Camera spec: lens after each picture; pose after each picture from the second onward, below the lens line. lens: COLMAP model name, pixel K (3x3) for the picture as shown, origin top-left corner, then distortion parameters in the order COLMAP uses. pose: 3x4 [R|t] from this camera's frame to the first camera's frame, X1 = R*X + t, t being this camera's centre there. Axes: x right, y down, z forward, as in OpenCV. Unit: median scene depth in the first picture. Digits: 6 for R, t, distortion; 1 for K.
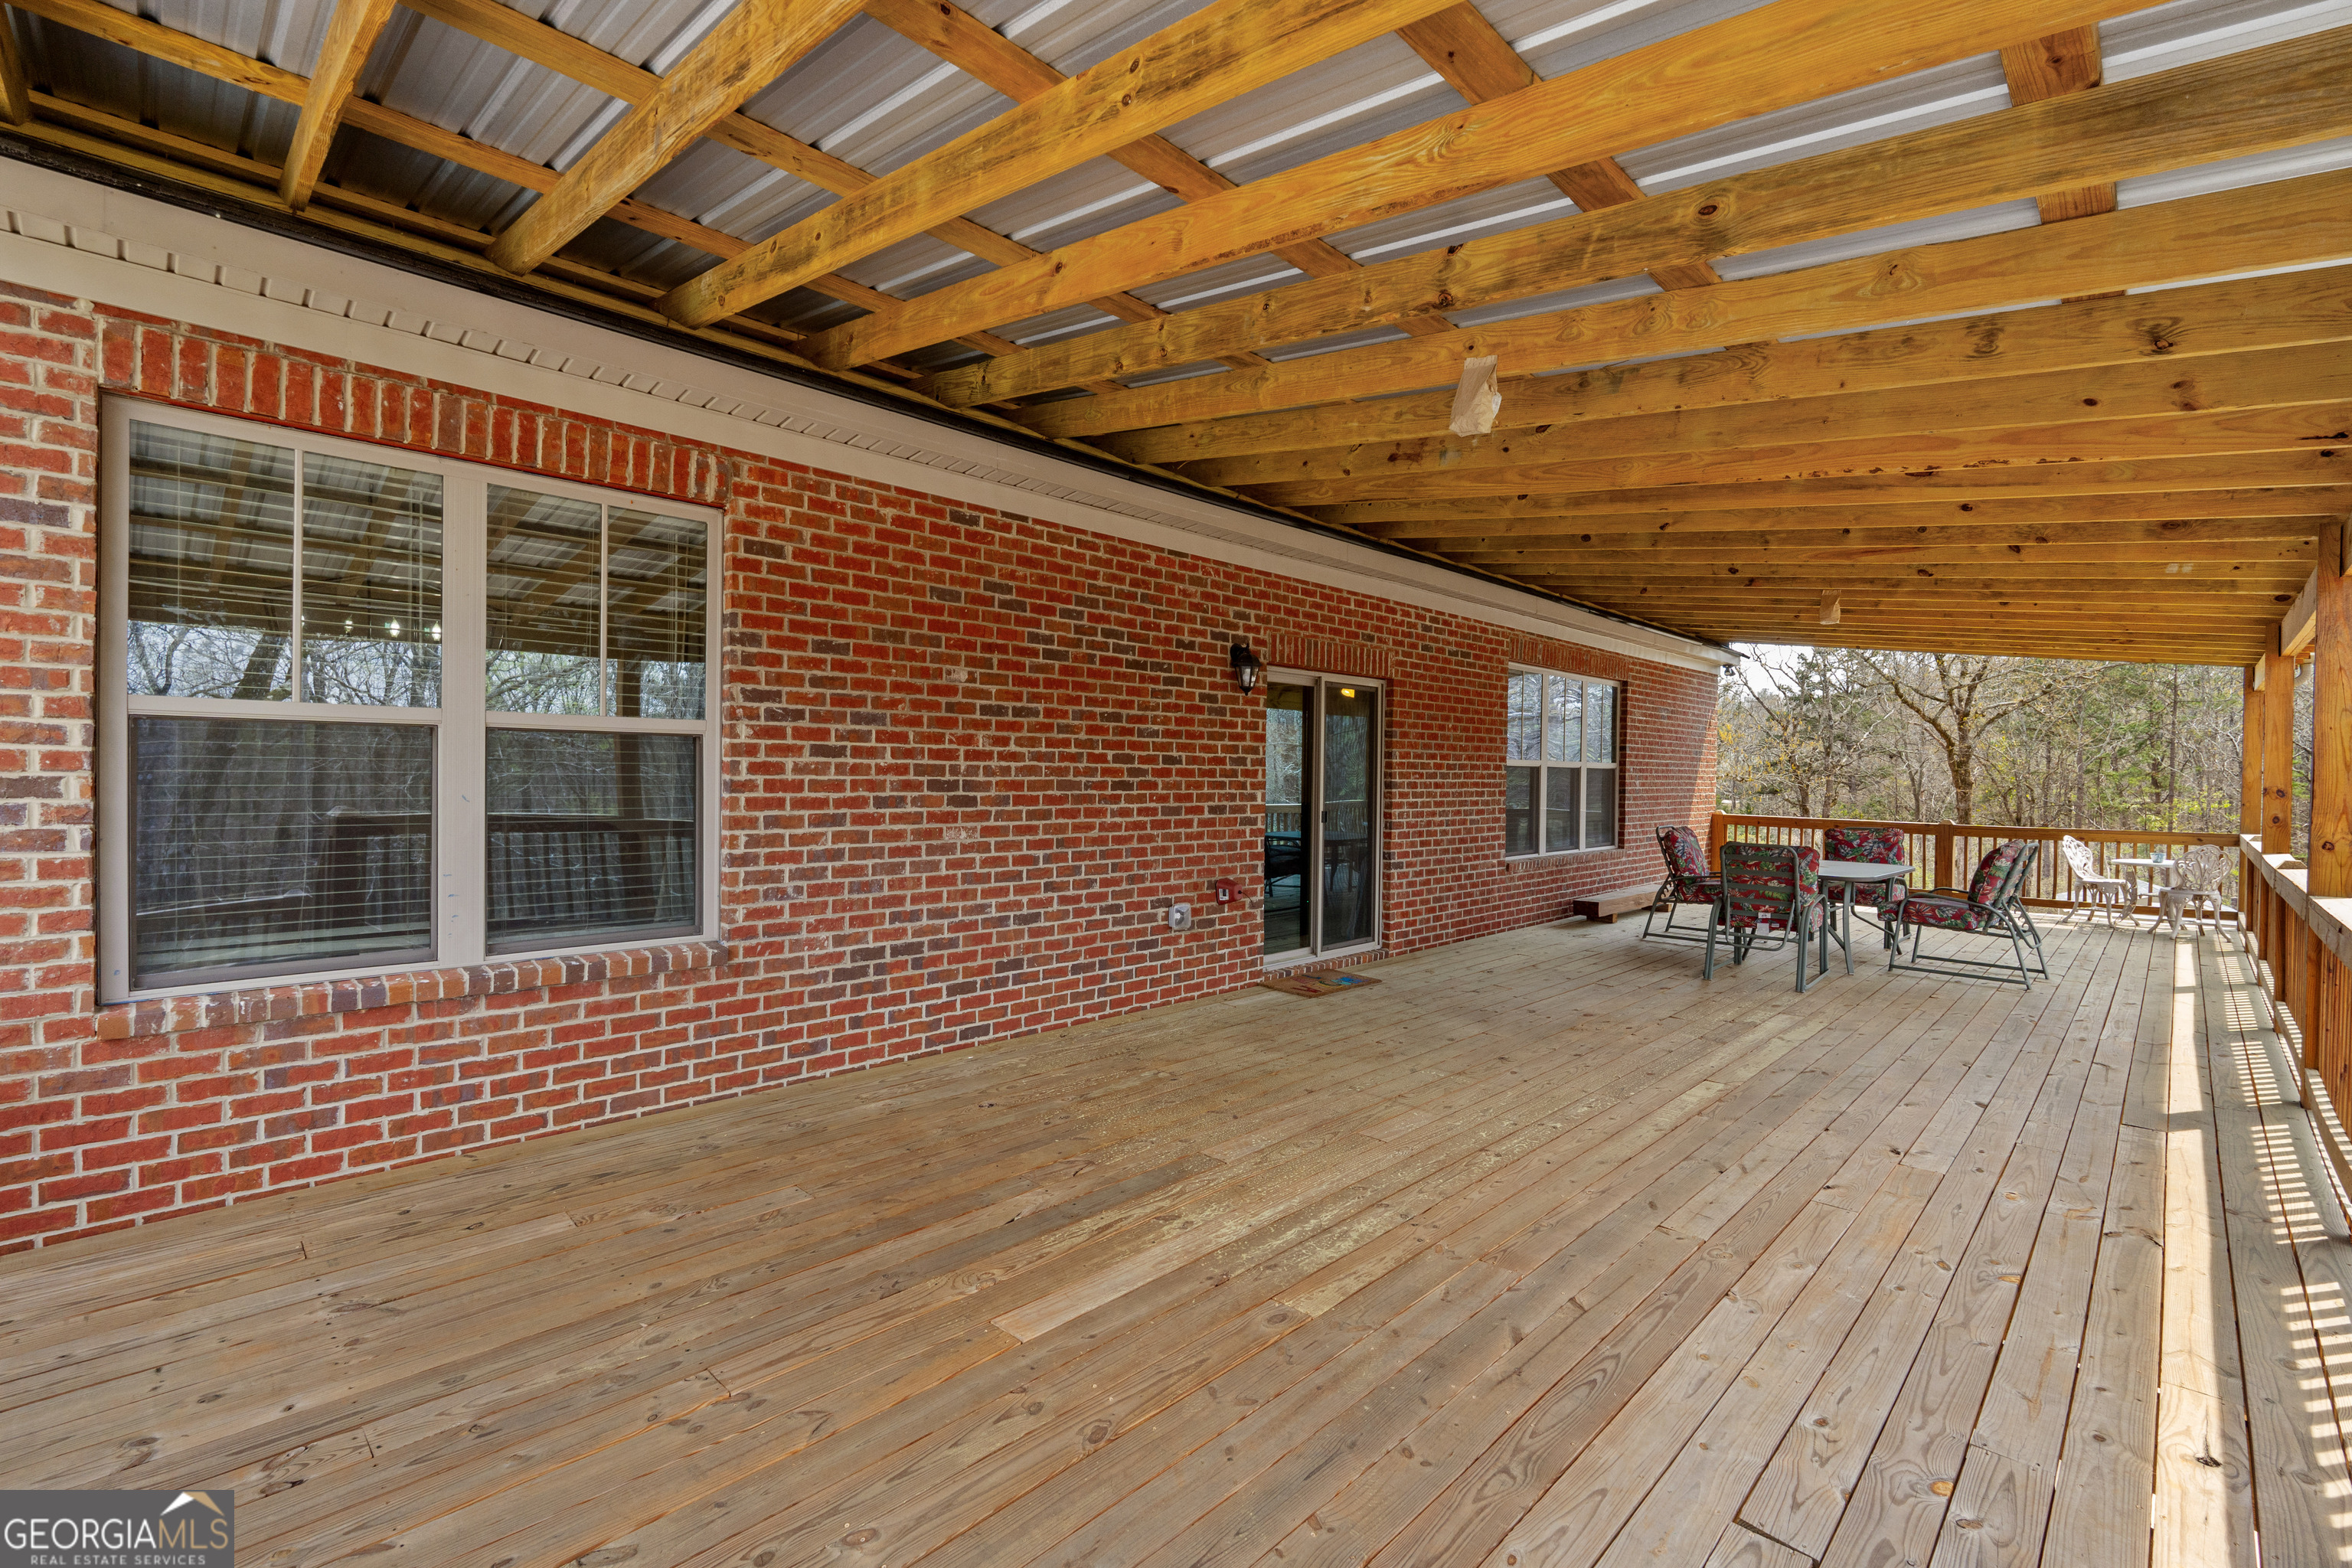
lens RADIAL K [[1033.8, 0, 1173.5], [0, 1033.8, 777.8], [0, 0, 1]] dist [0.000923, -0.000955]
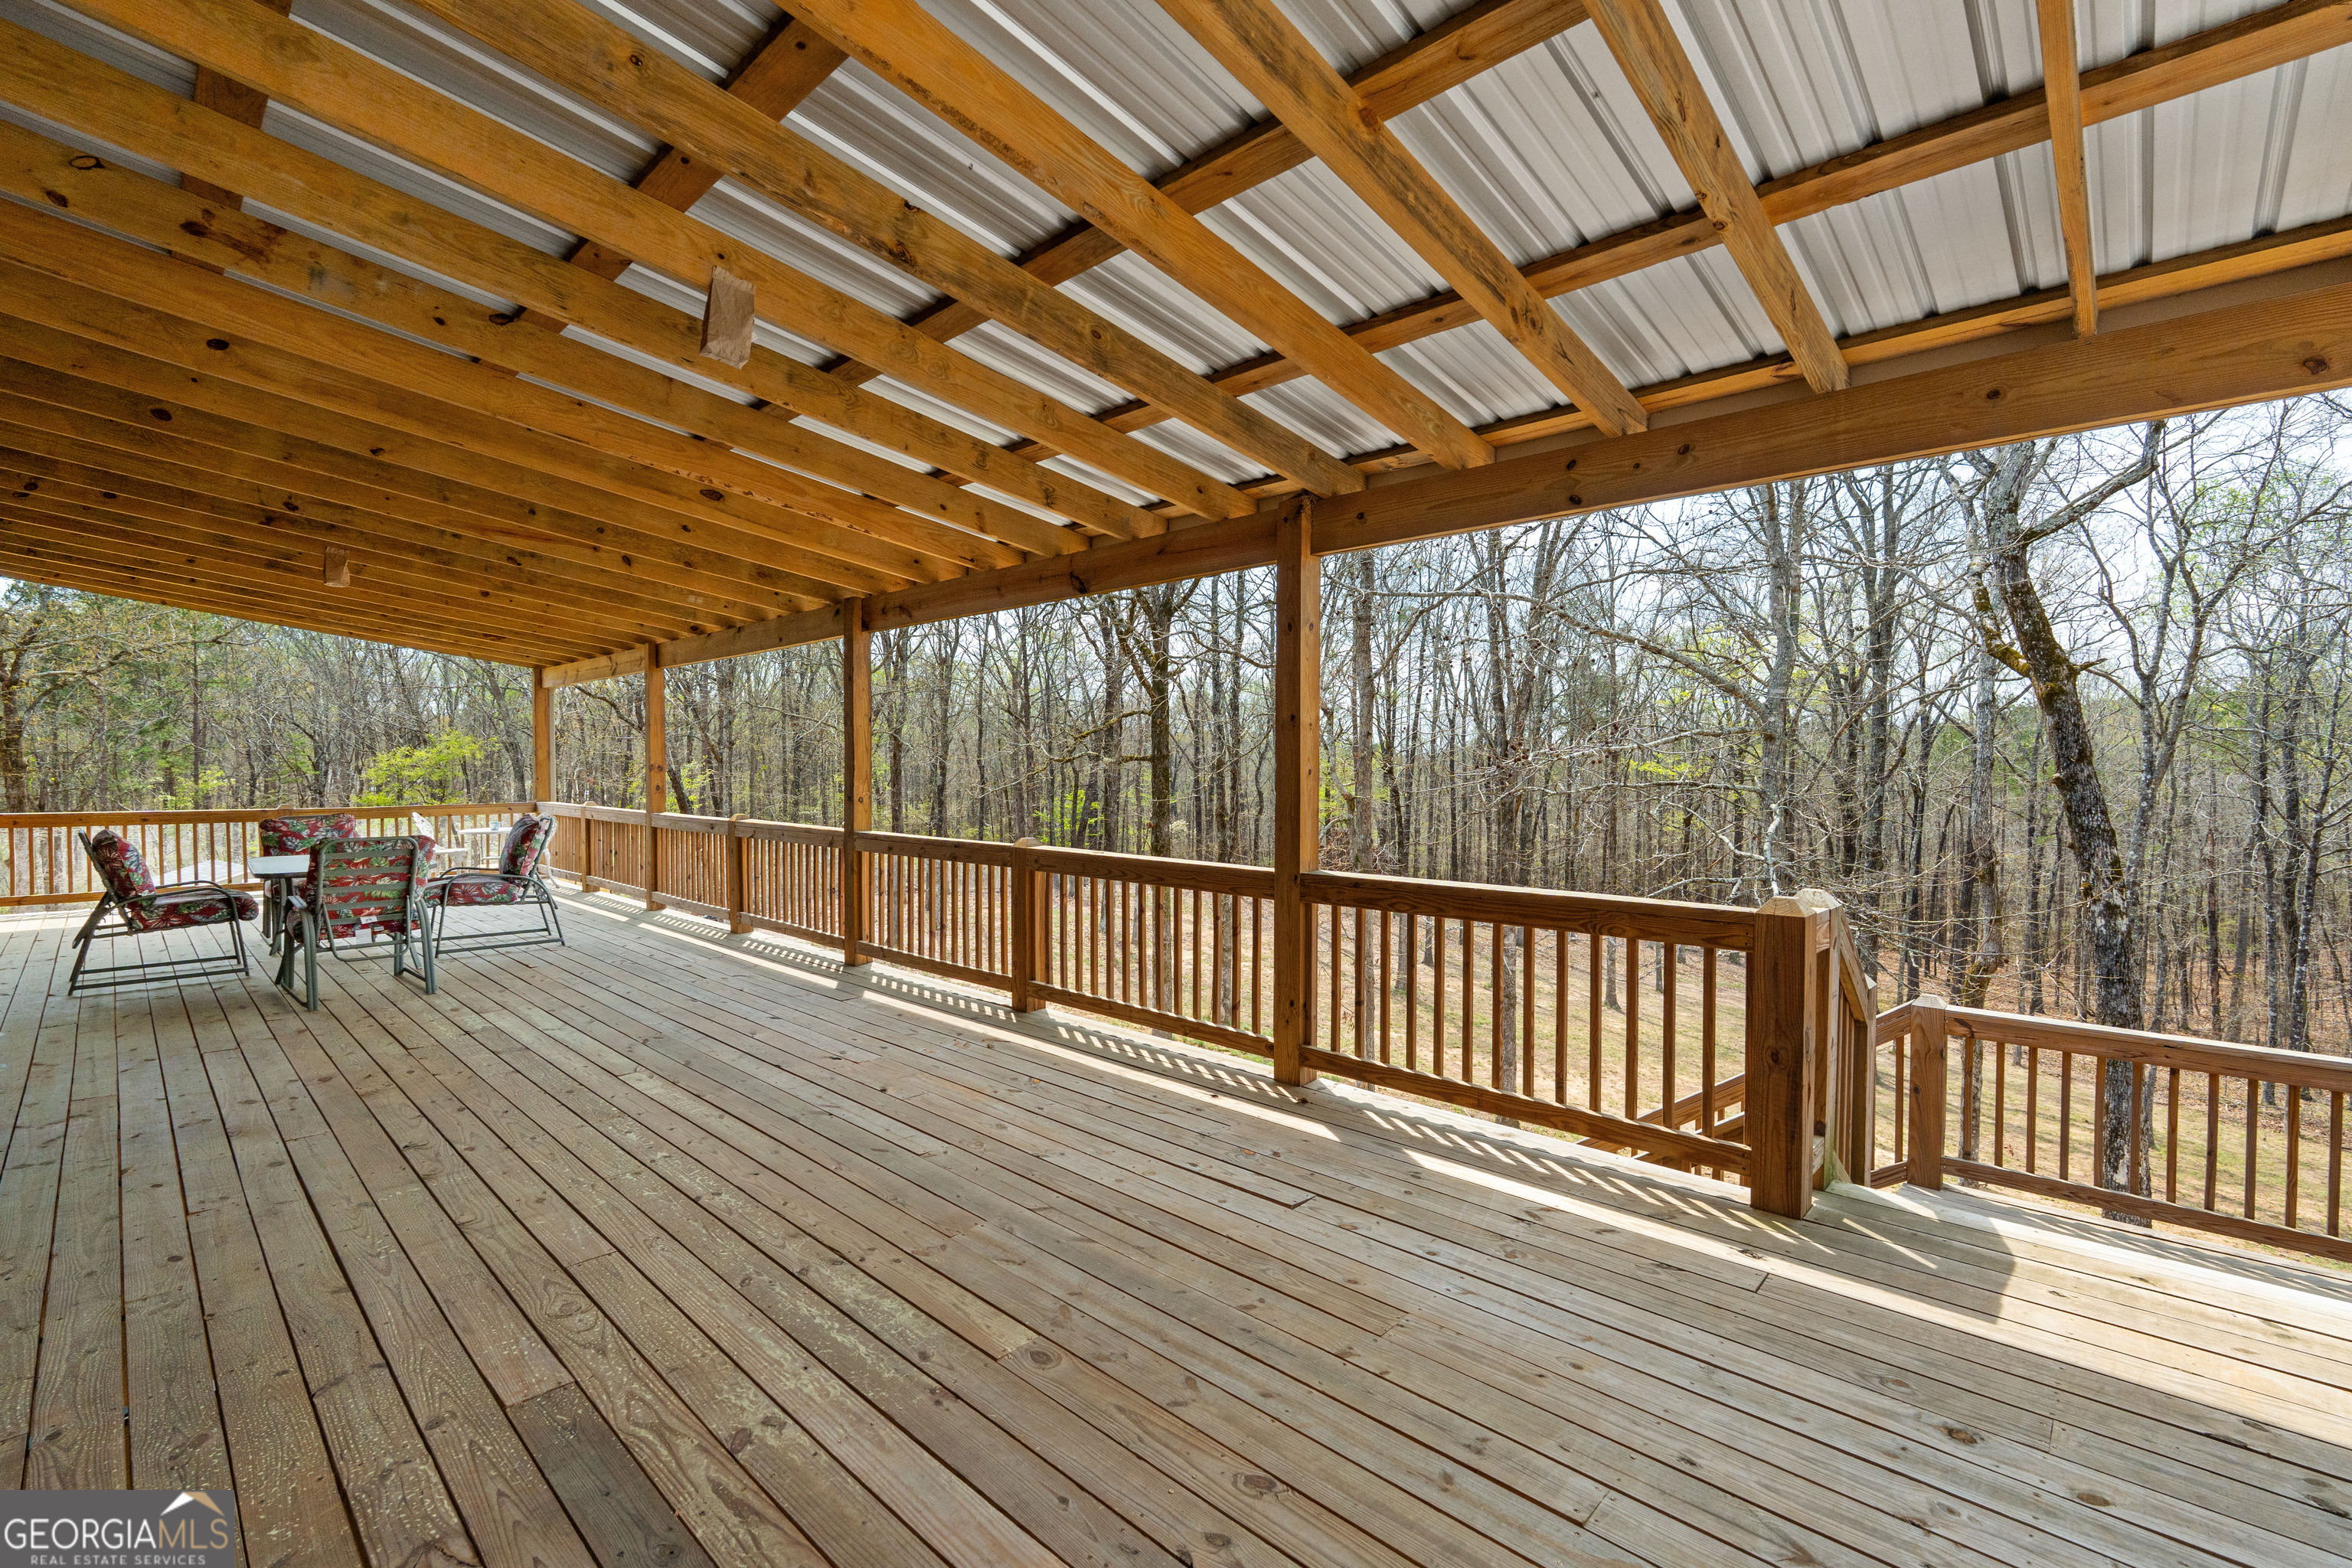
lens RADIAL K [[1033.8, 0, 1167.6], [0, 1033.8, 784.7], [0, 0, 1]] dist [0.000923, -0.000955]
pose [[-0.013628, -0.034845, 0.999300, -0.527491], [0.007958, 0.999357, 0.034955, -0.009215], [-0.999875, 0.008428, -0.013341, 0.594339]]
